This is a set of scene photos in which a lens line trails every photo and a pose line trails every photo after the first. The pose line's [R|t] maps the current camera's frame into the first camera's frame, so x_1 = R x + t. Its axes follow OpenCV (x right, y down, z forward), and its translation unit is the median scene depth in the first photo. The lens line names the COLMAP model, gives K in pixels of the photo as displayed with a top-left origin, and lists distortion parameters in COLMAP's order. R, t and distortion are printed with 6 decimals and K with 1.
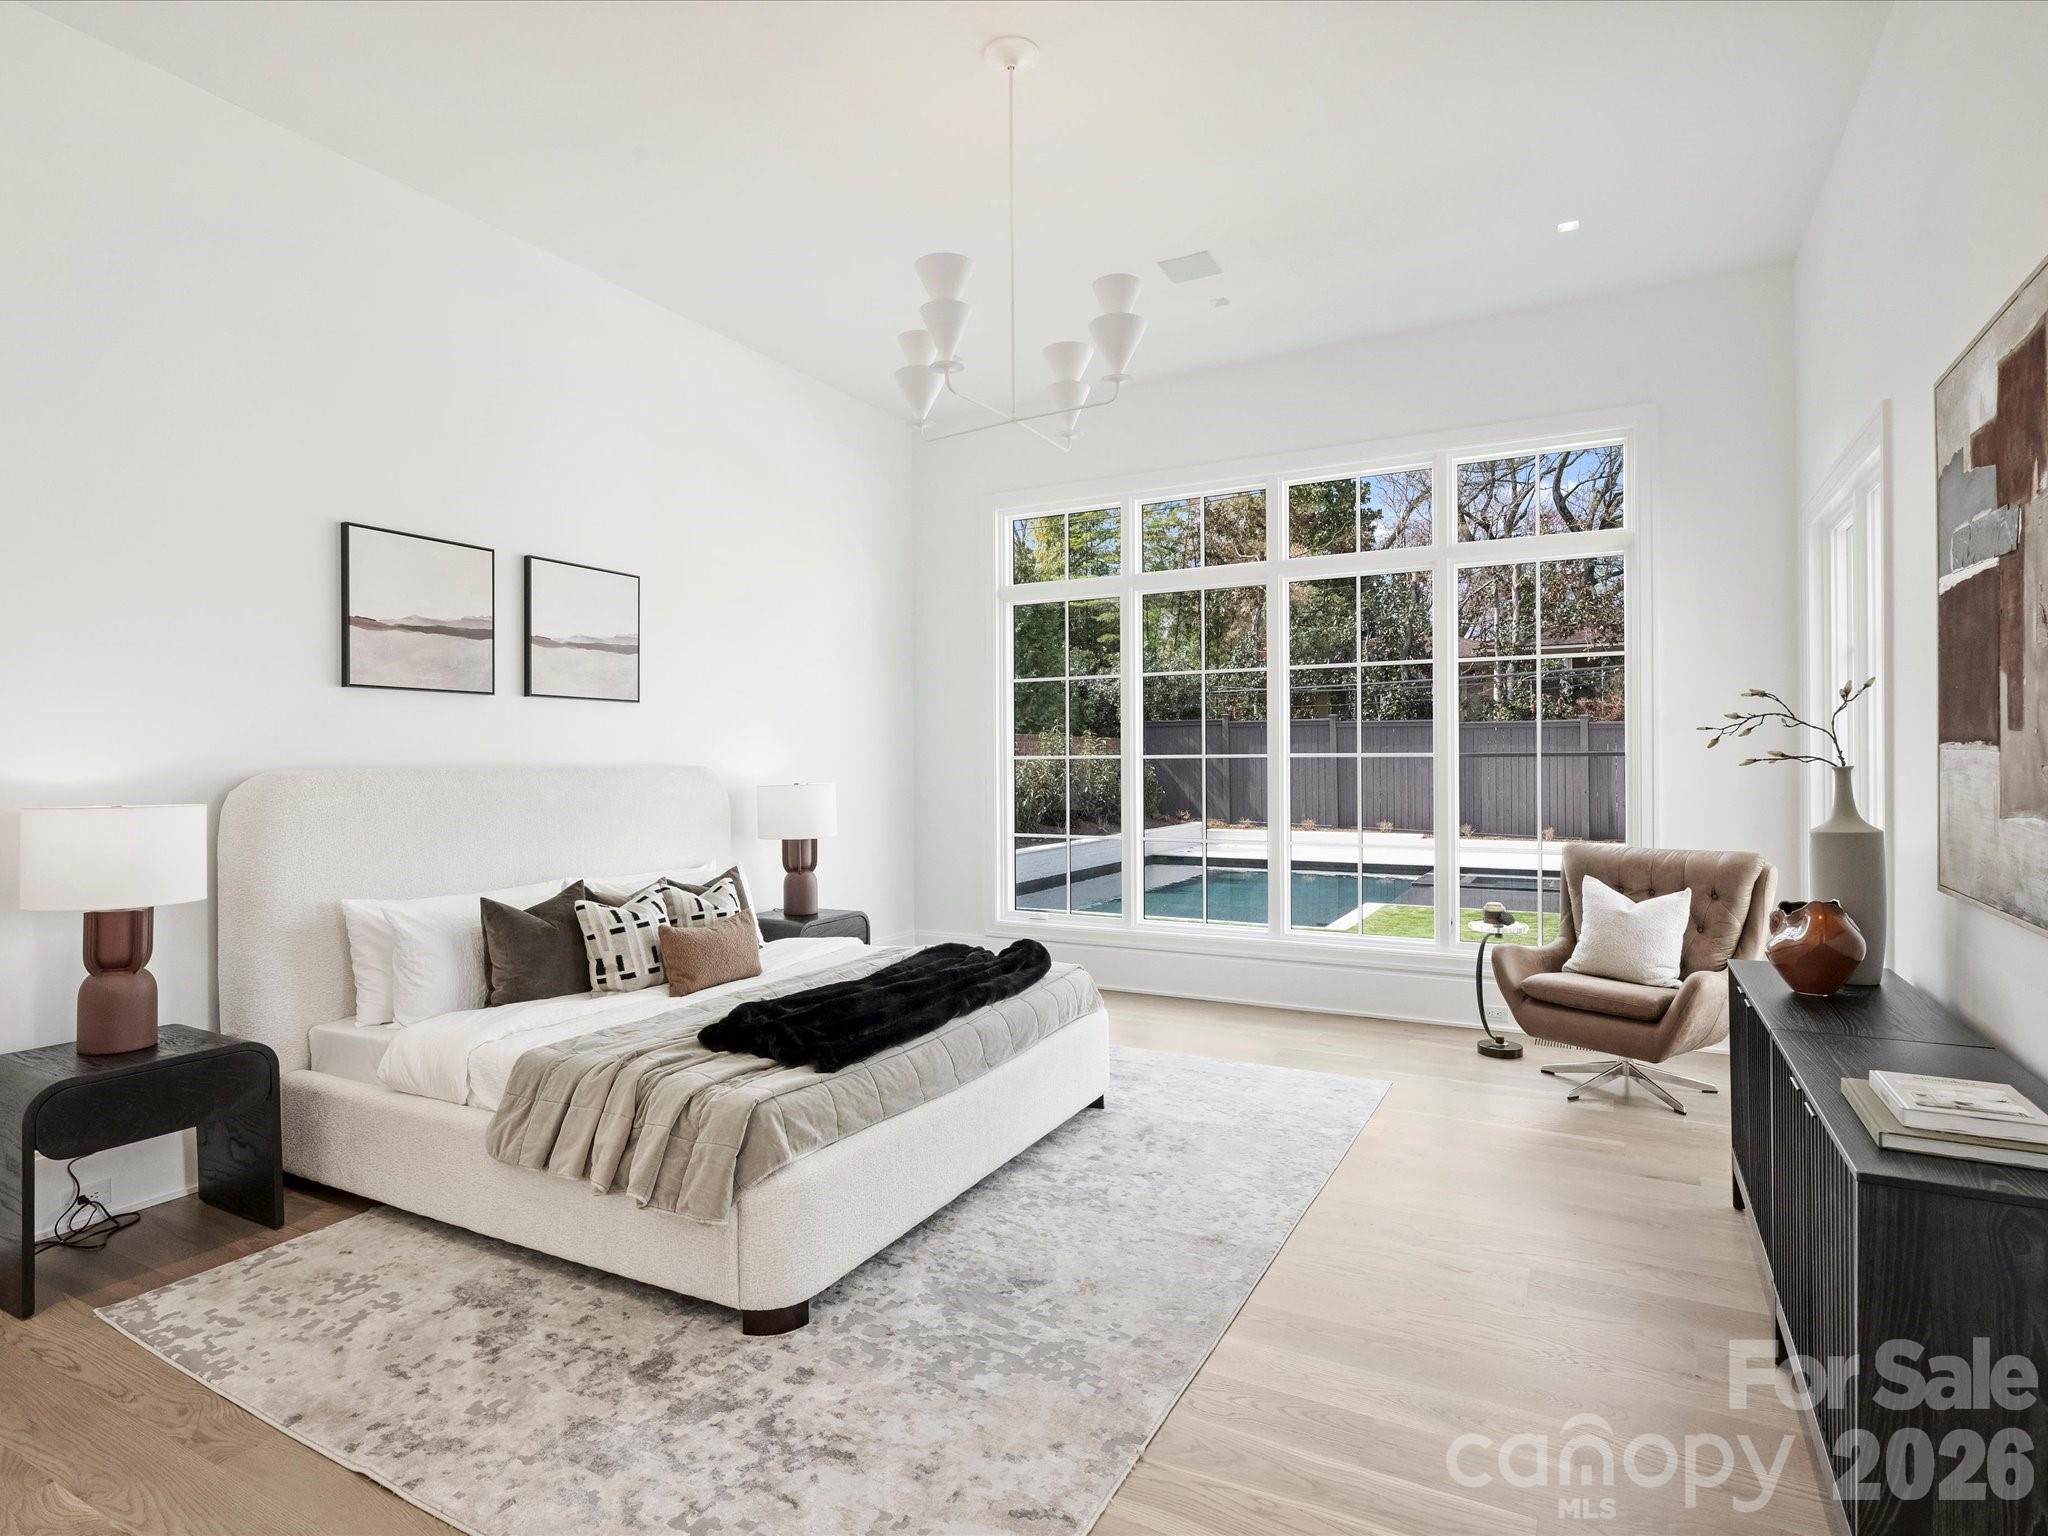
lens RADIAL K [[1088.5, 0, 1024.0], [0, 1088.5, 768.0], [0, 0, 1]] dist [0.000640, 0.001499]
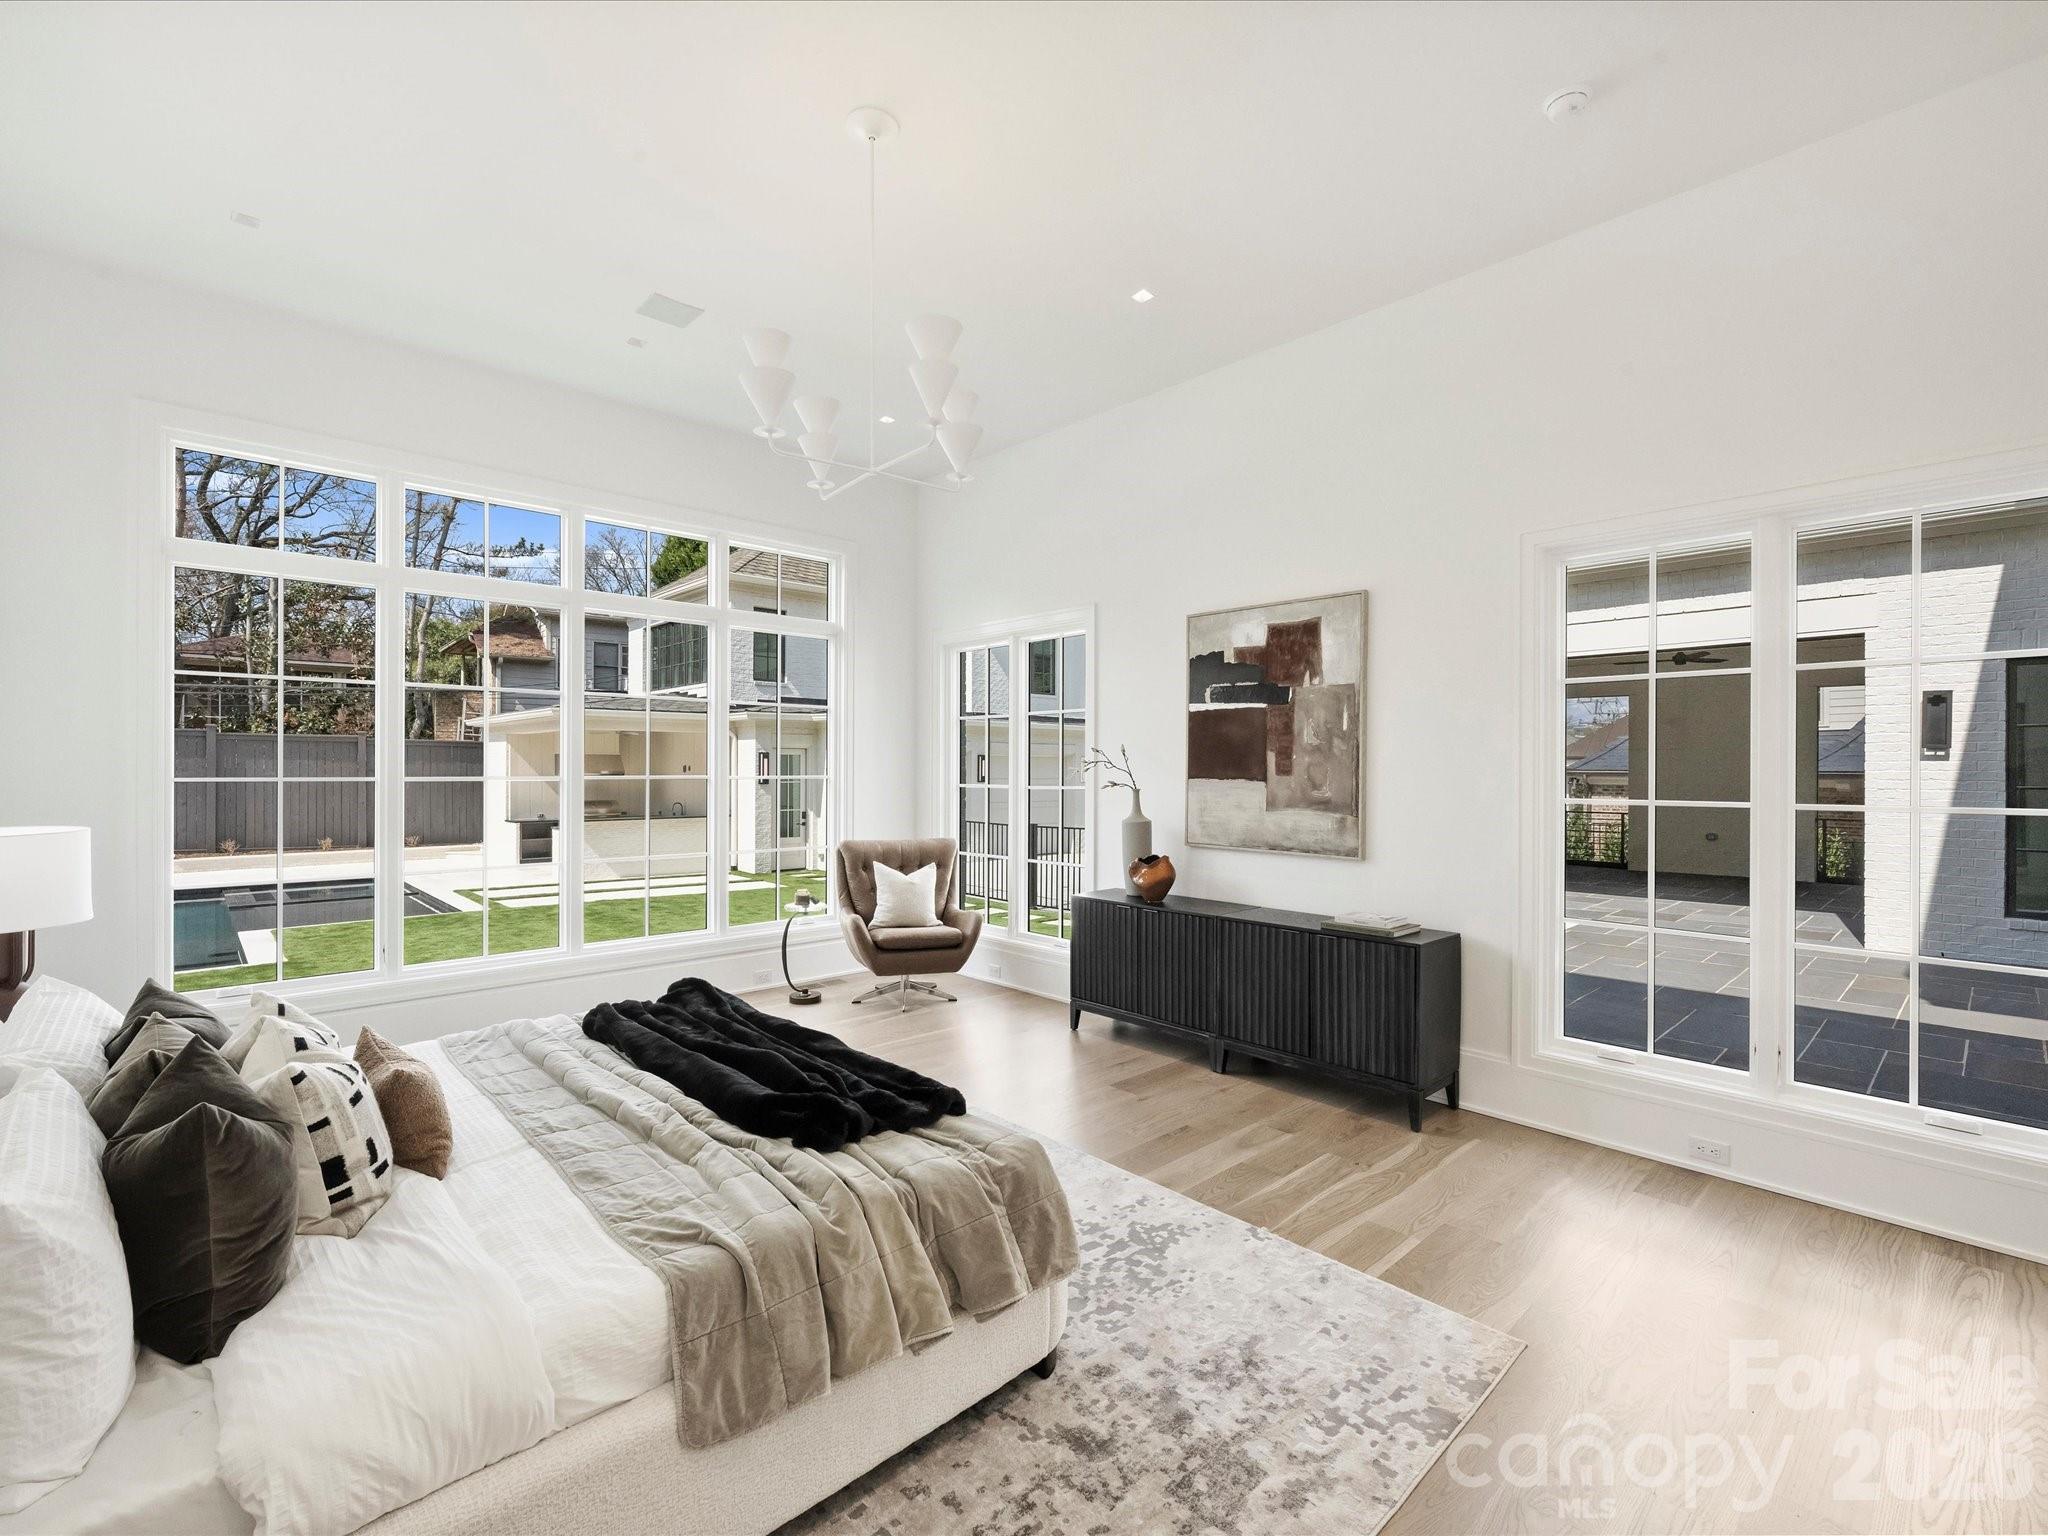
lens RADIAL K [[908.8, 0, 1024.0], [0, 908.8, 768.0], [0, 0, 1]] dist [0.010565, -0.000154]
pose [[0.321294, 0.006788, 0.946955, -0.539911], [0.003679, 0.999958, -0.008416, -0.014703], [-0.946972, 0.006188, 0.321256, 0.383389]]
